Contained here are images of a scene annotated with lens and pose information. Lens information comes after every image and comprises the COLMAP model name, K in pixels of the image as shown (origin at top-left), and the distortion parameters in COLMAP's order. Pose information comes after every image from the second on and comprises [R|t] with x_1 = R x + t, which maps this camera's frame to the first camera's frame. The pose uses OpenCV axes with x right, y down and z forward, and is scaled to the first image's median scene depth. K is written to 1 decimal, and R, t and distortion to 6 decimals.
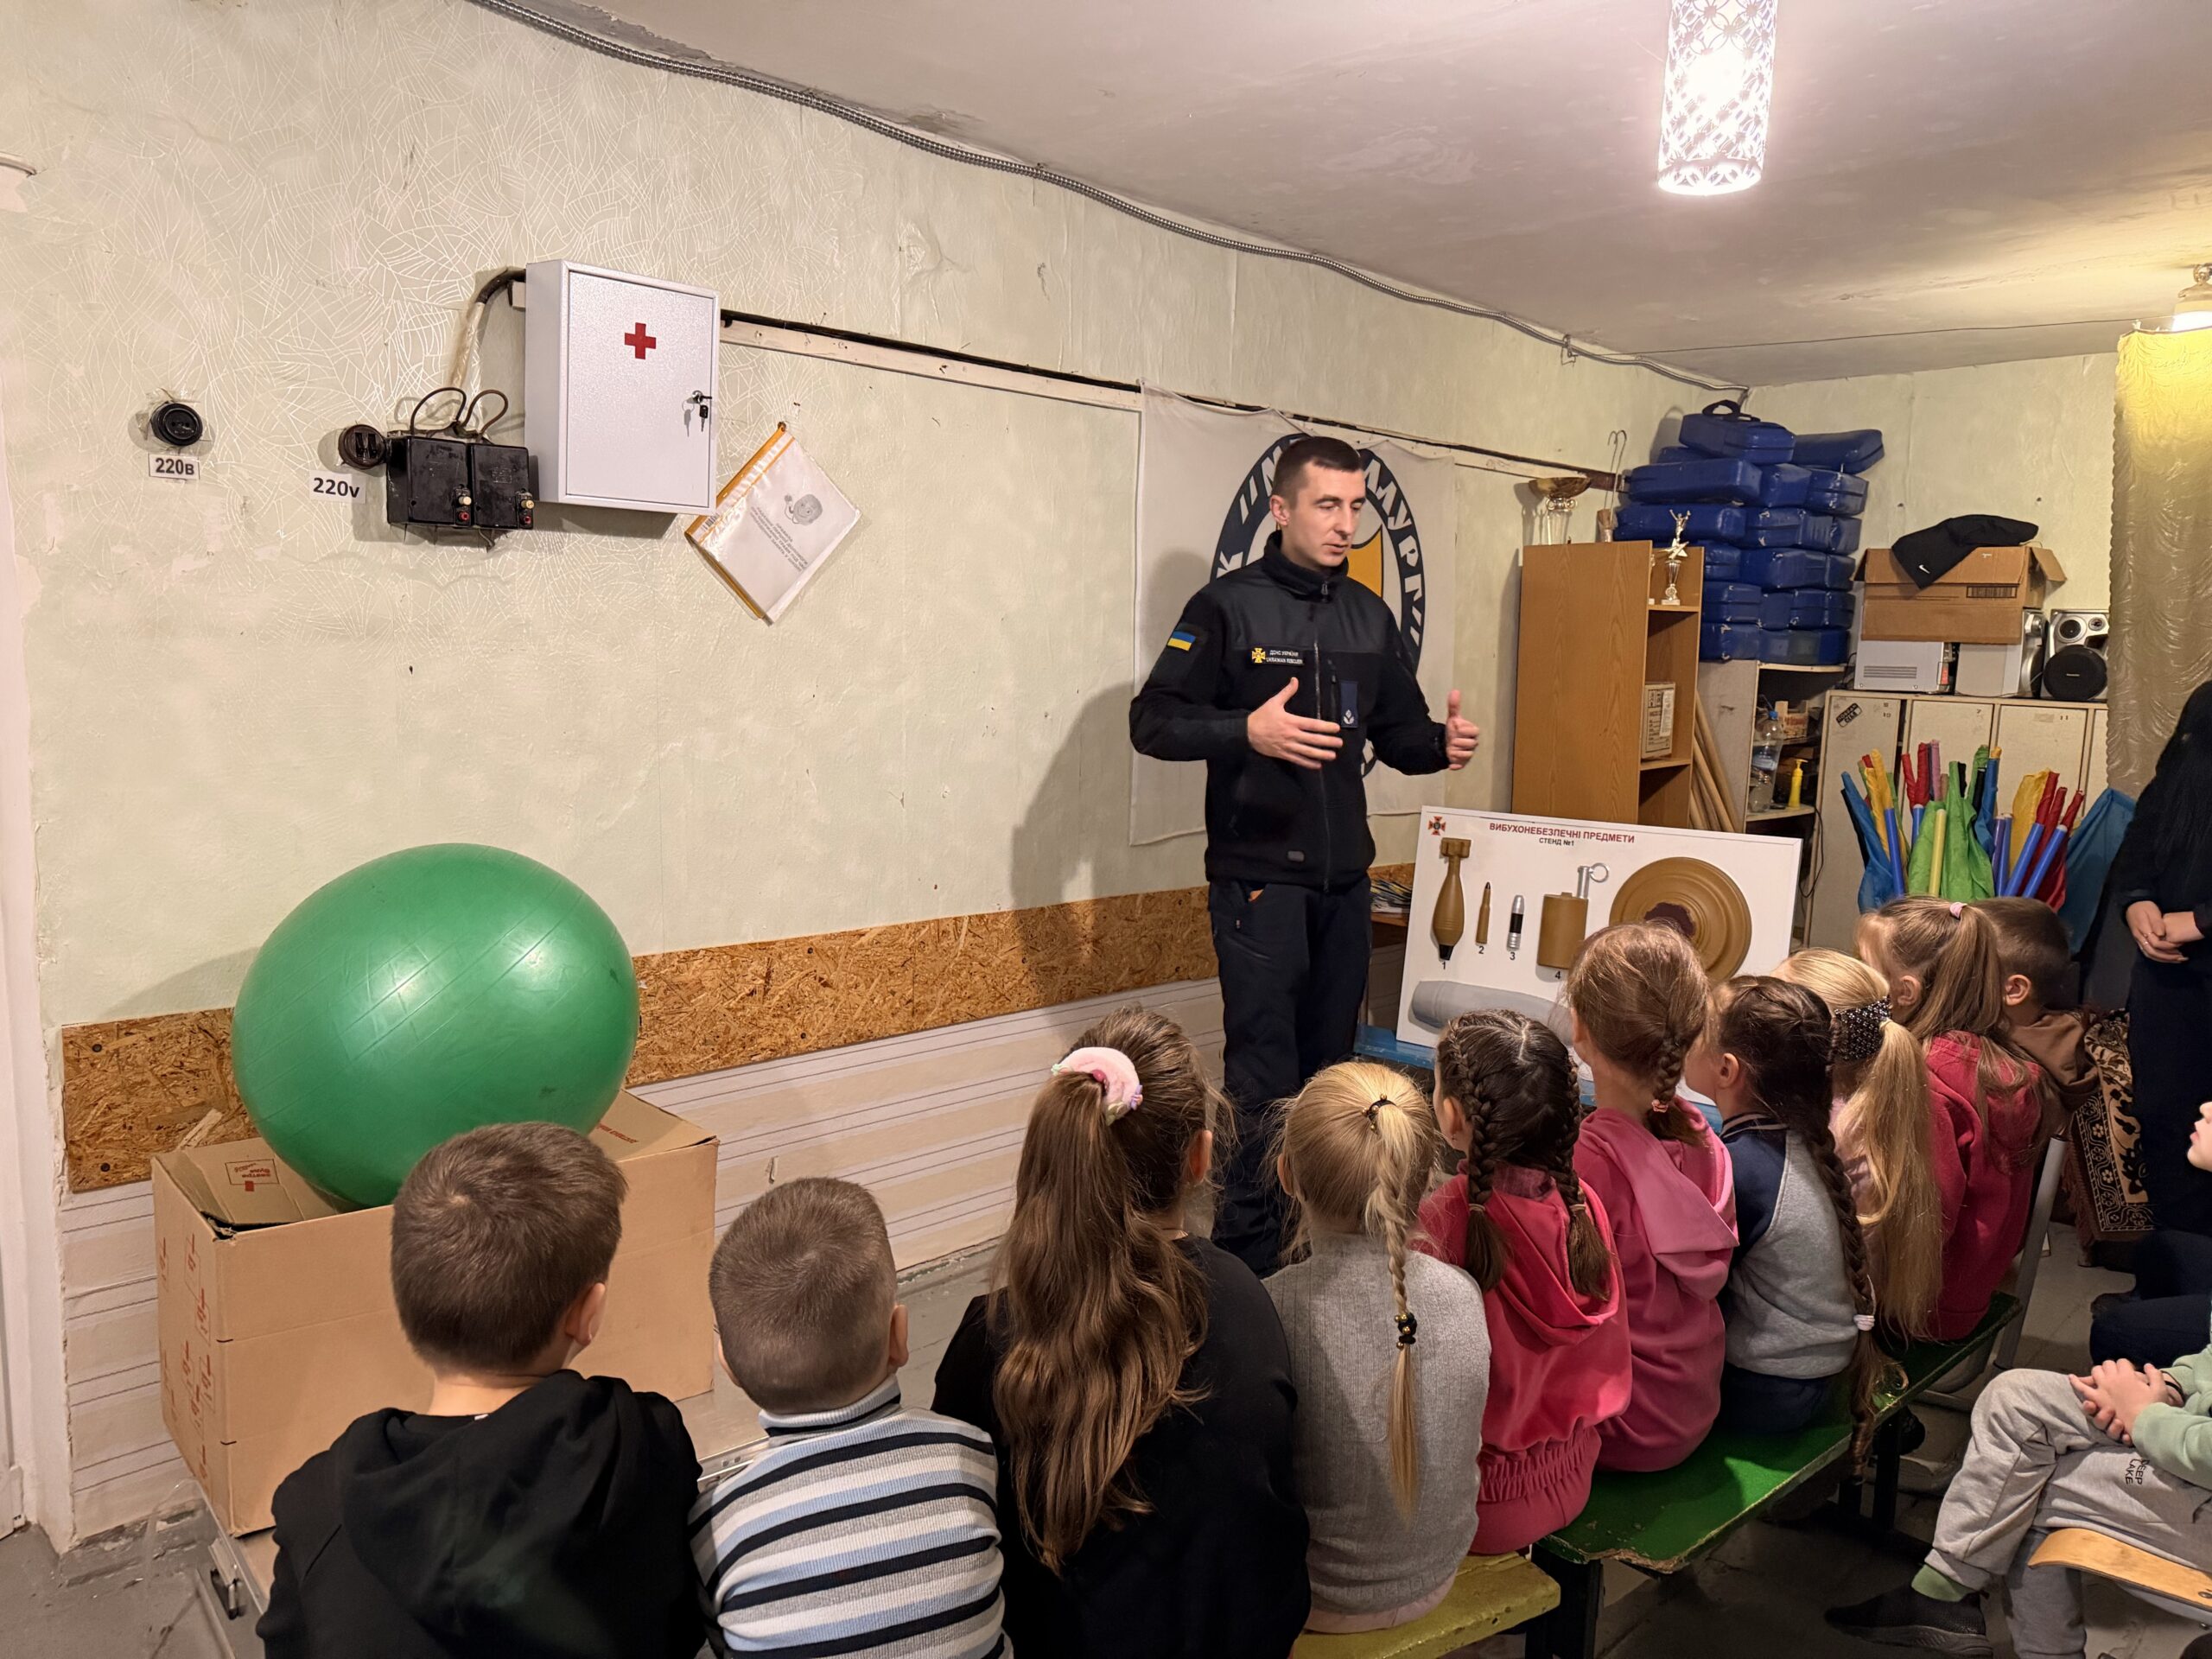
lens RADIAL K [[1552.4, 0, 1106.0], [0, 1552.4, 829.5], [0, 0, 1]] dist [0.029013, -0.038679]
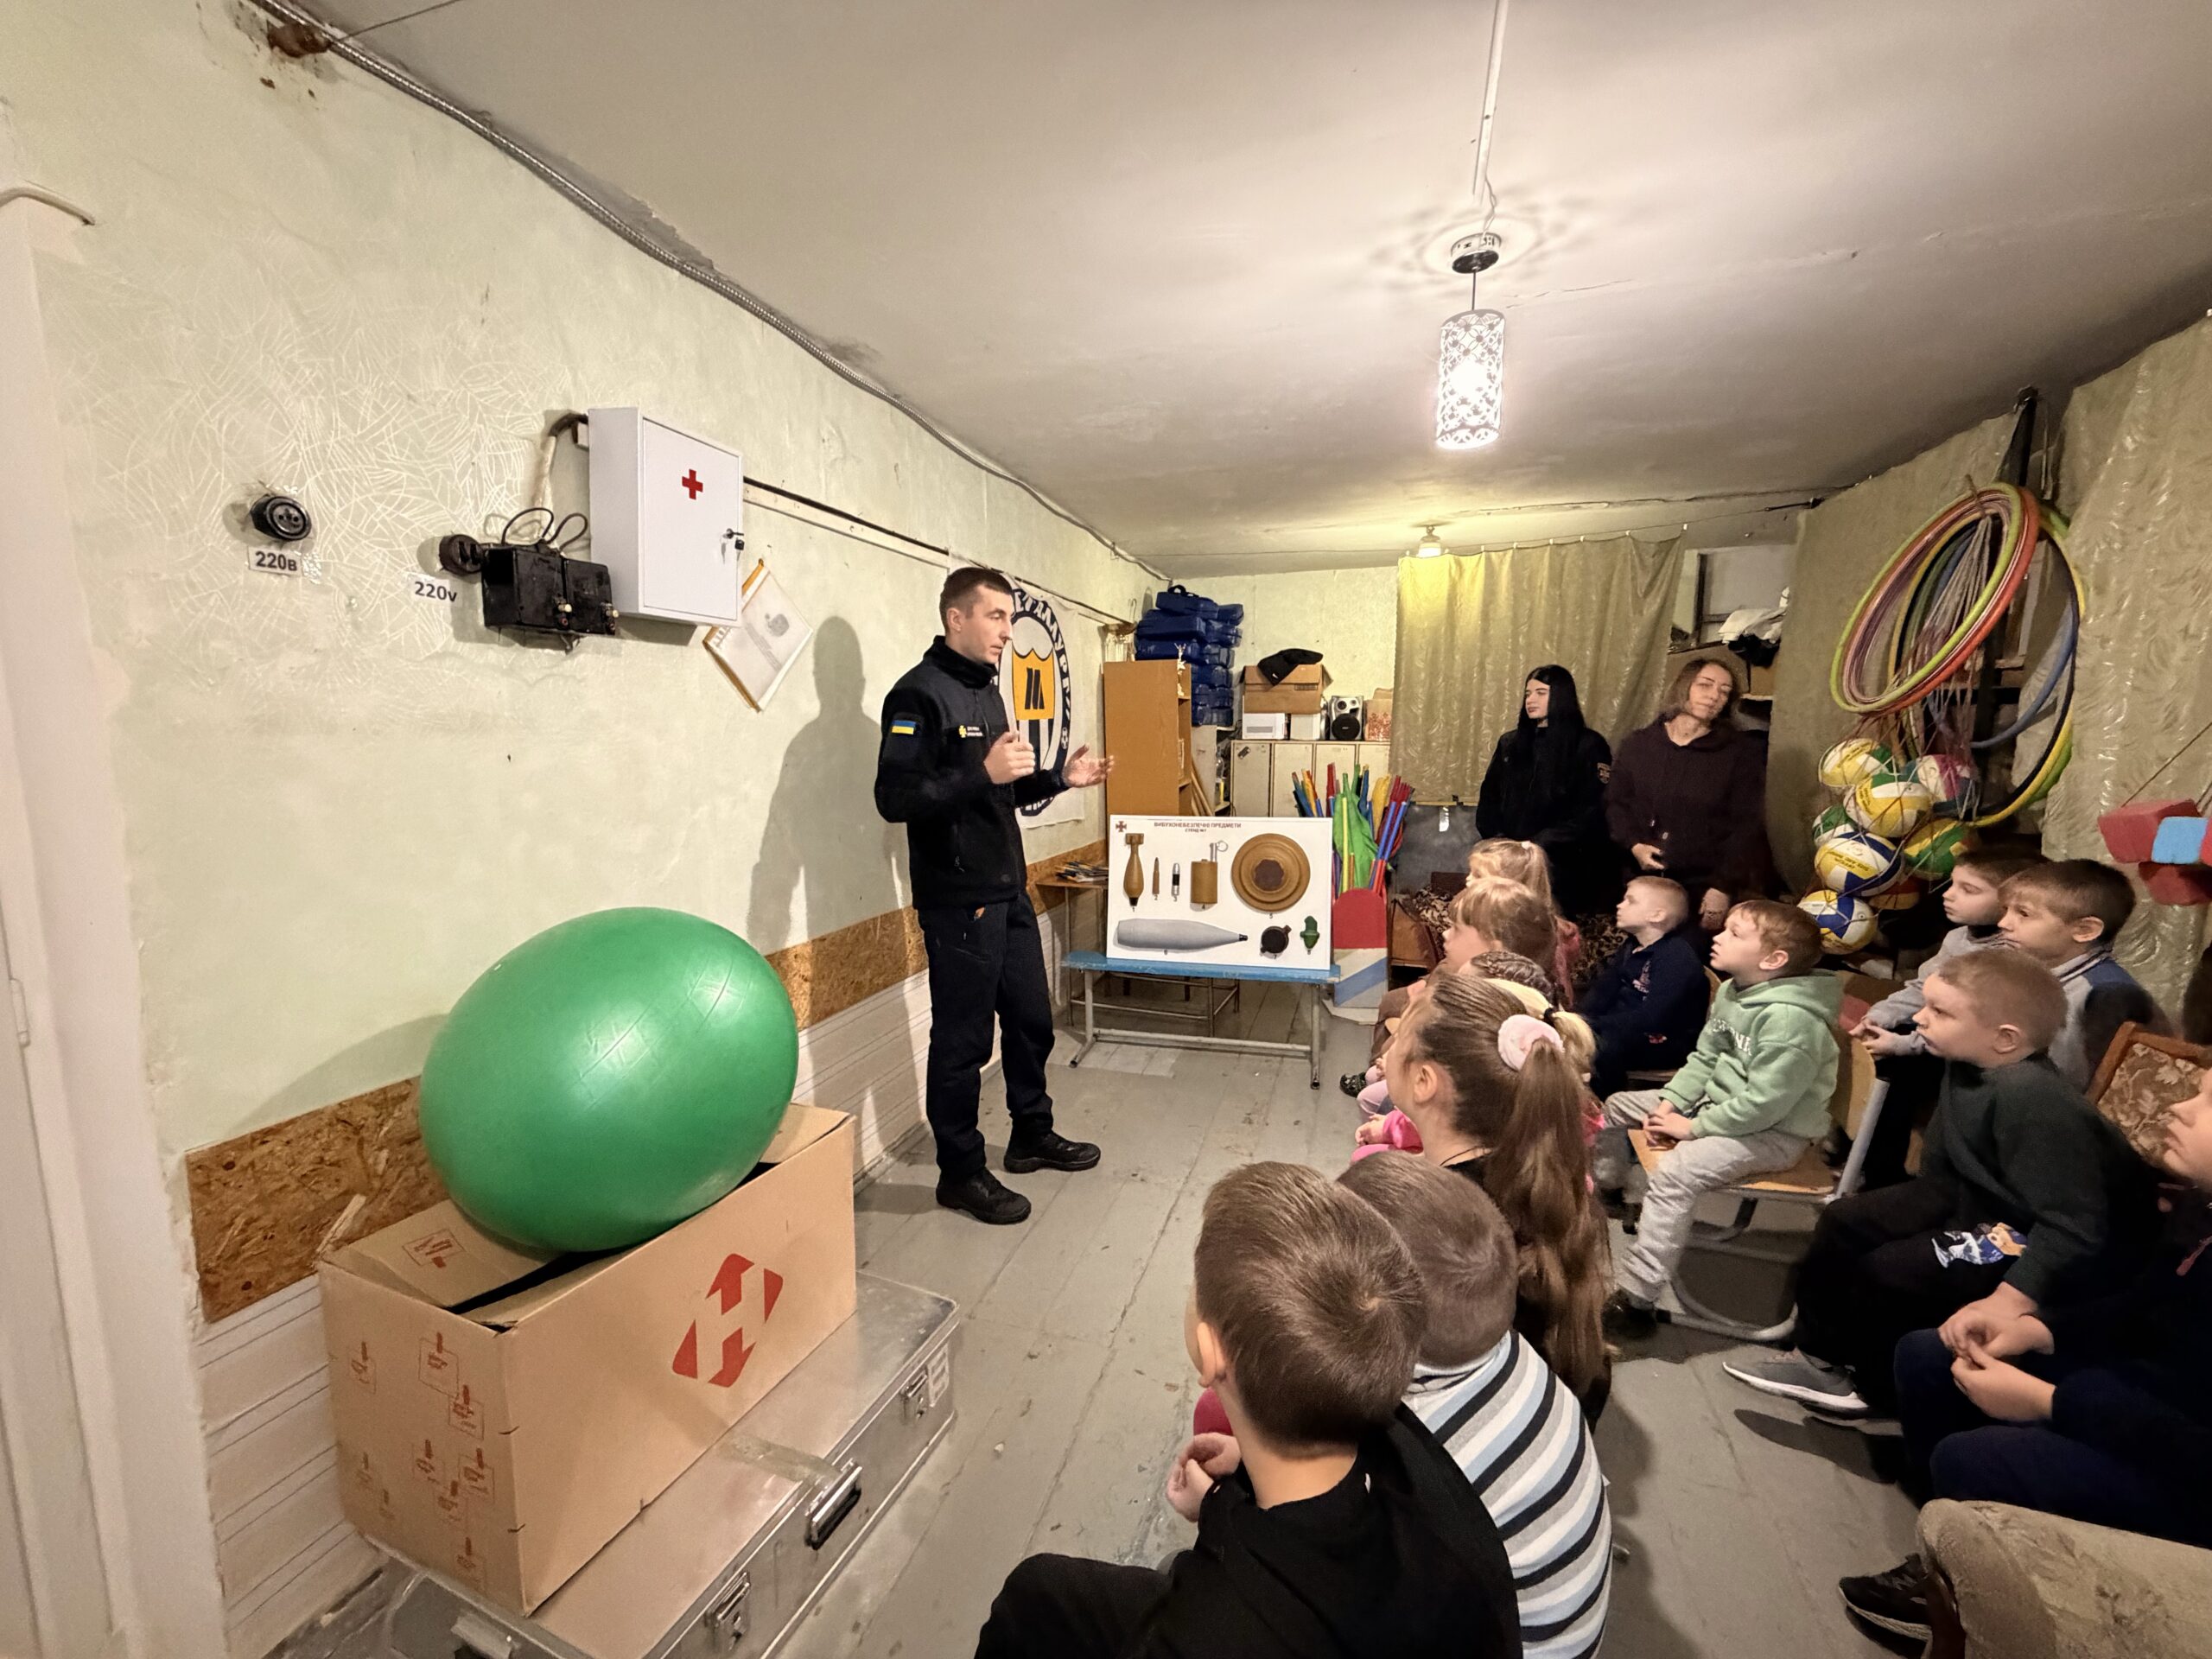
lens RADIAL K [[878.3, 0, 1105.7], [0, 878.3, 825.0], [0, 0, 1]] dist [-0.002204, -0.000886]
pose [[0.893996, -0.075849, 0.441609, -0.342516], [0.077073, 0.996910, 0.015200, -0.030866], [-0.441397, 0.020447, 0.897079, 0.245443]]
